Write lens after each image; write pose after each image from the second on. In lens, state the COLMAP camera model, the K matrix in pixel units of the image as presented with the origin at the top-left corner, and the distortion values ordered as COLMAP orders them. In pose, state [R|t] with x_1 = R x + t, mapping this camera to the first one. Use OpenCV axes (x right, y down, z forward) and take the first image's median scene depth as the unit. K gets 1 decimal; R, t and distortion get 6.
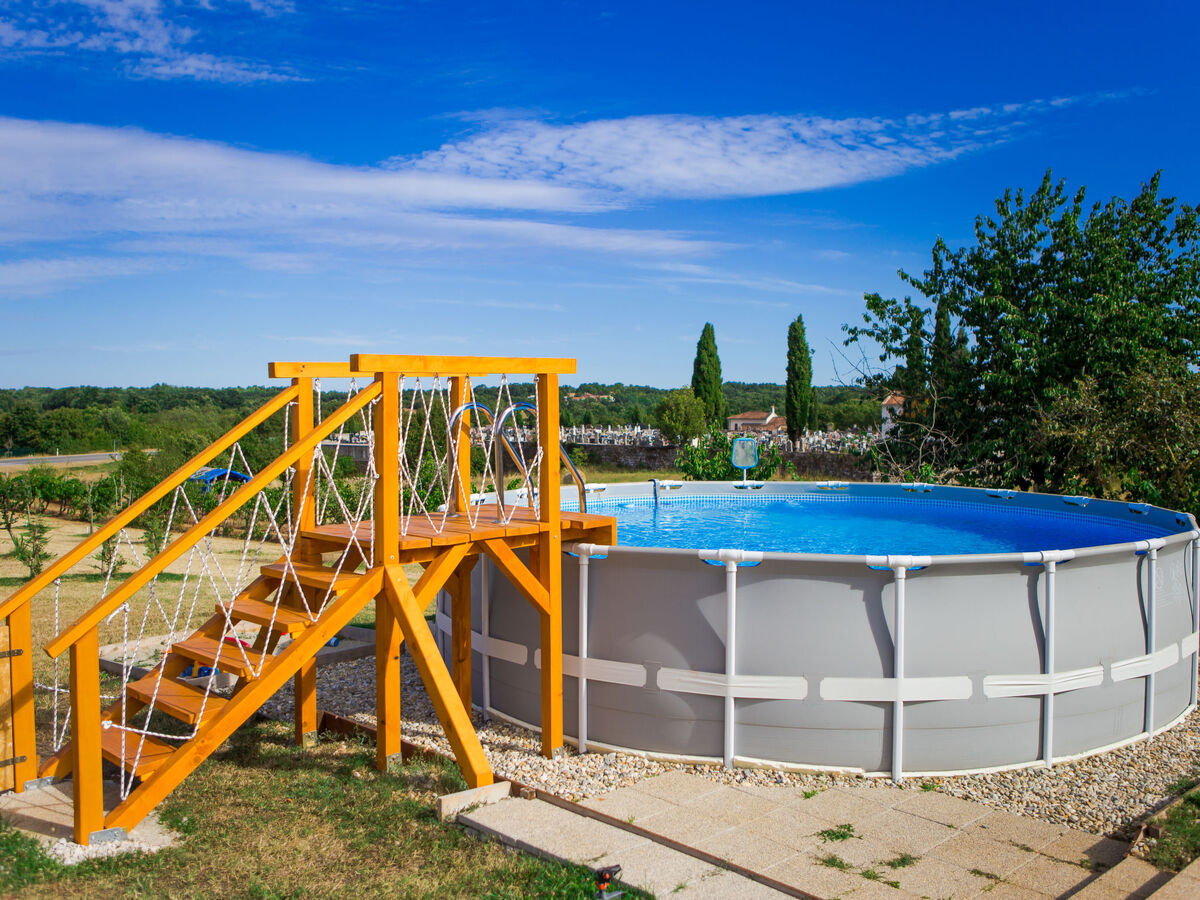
lens RADIAL K [[1125.6, 0, 600.0], [0, 1125.6, 450.0], [0, 0, 1]] dist [-0.056587, 0.000491]
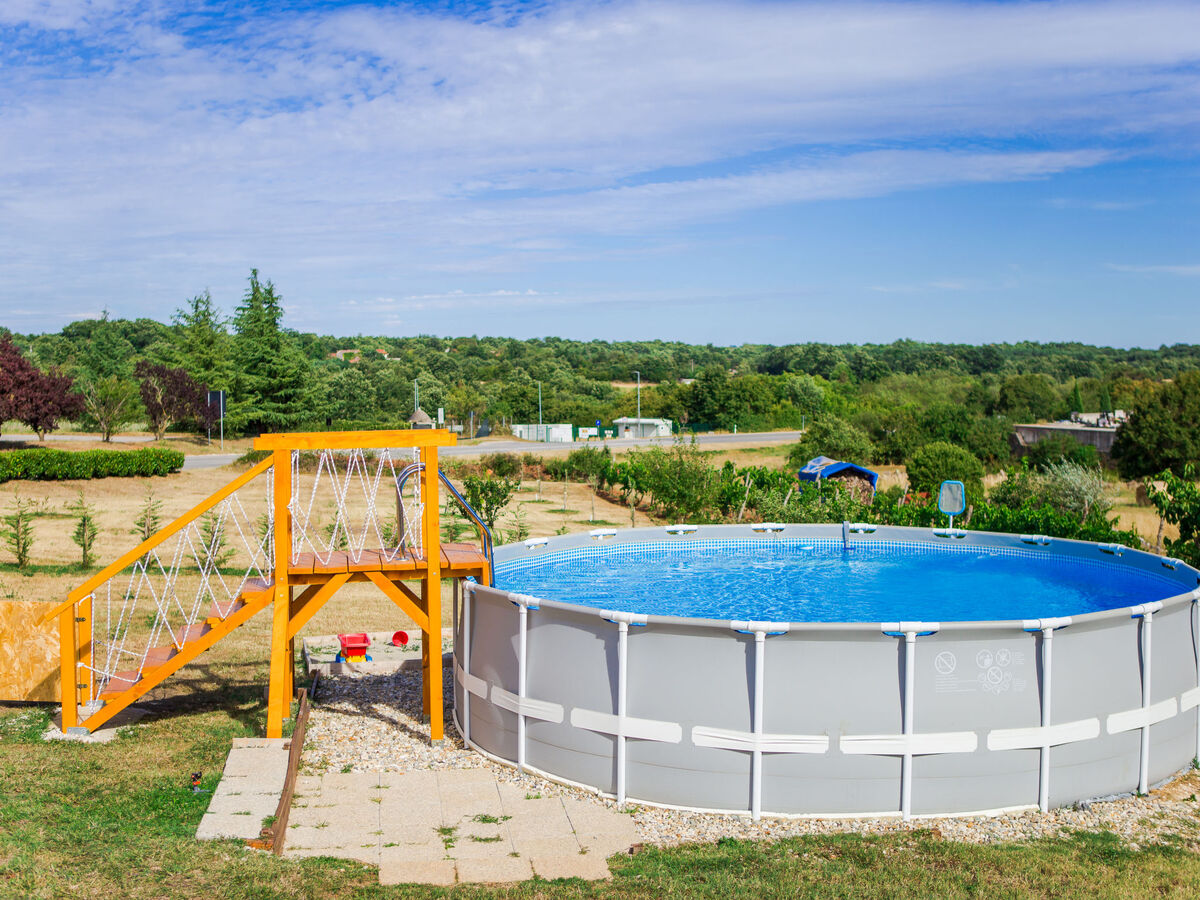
lens RADIAL K [[1592.5, 0, 601.7], [0, 1592.5, 496.7], [0, 0, 1]] dist [-0.007750, 0.046237]
pose [[0.818110, 0.050458, -0.572844, 0.641757], [-0.022724, 0.998202, 0.055472, -0.063724], [0.574613, -0.032364, 0.817785, -0.200922]]
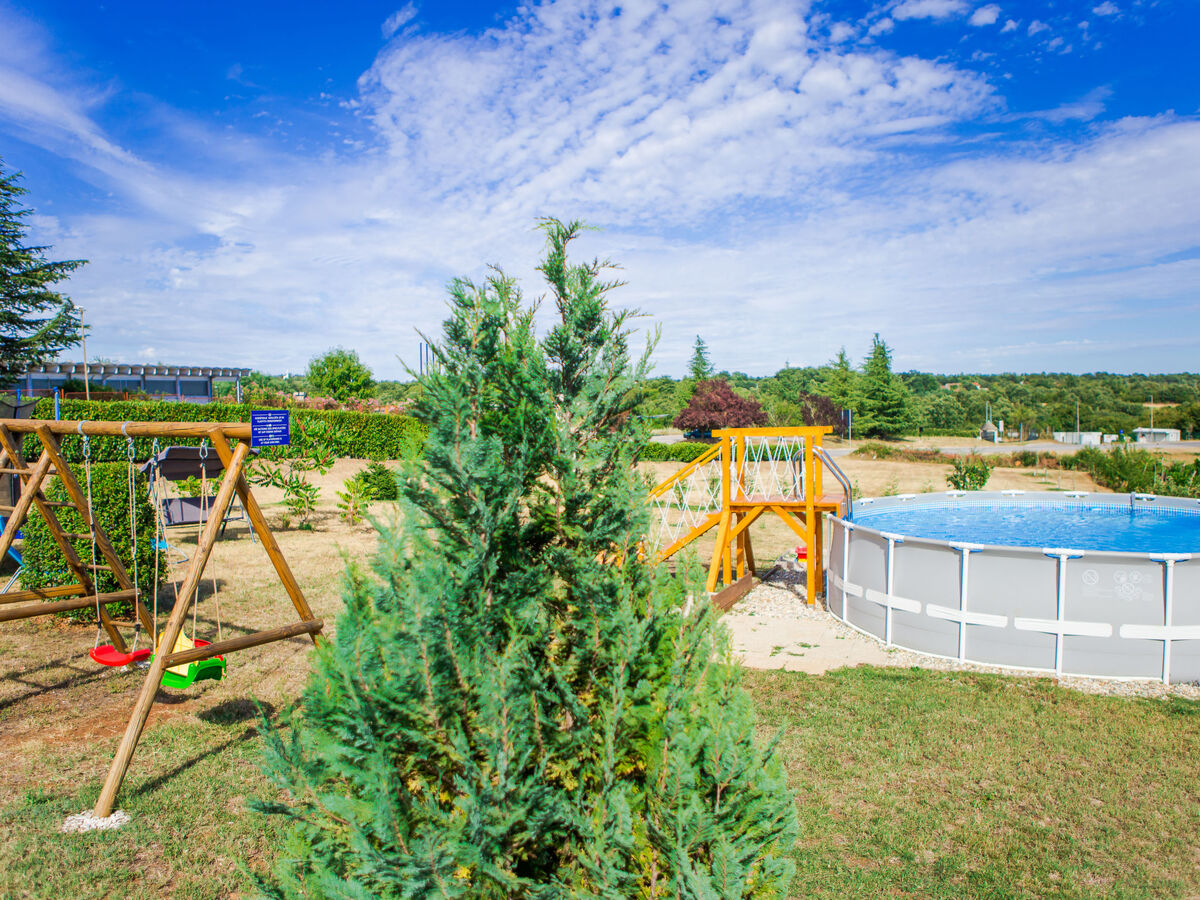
lens RADIAL K [[1027.7, 0, 600.0], [0, 1027.7, 450.0], [0, 0, 1]] dist [-0.017633, 0.002933]
pose [[0.401296, 0.044373, -0.914873, 0.919017], [-0.022688, 0.999001, 0.038502, -0.059750], [0.915667, 0.005306, 0.401902, -0.109370]]
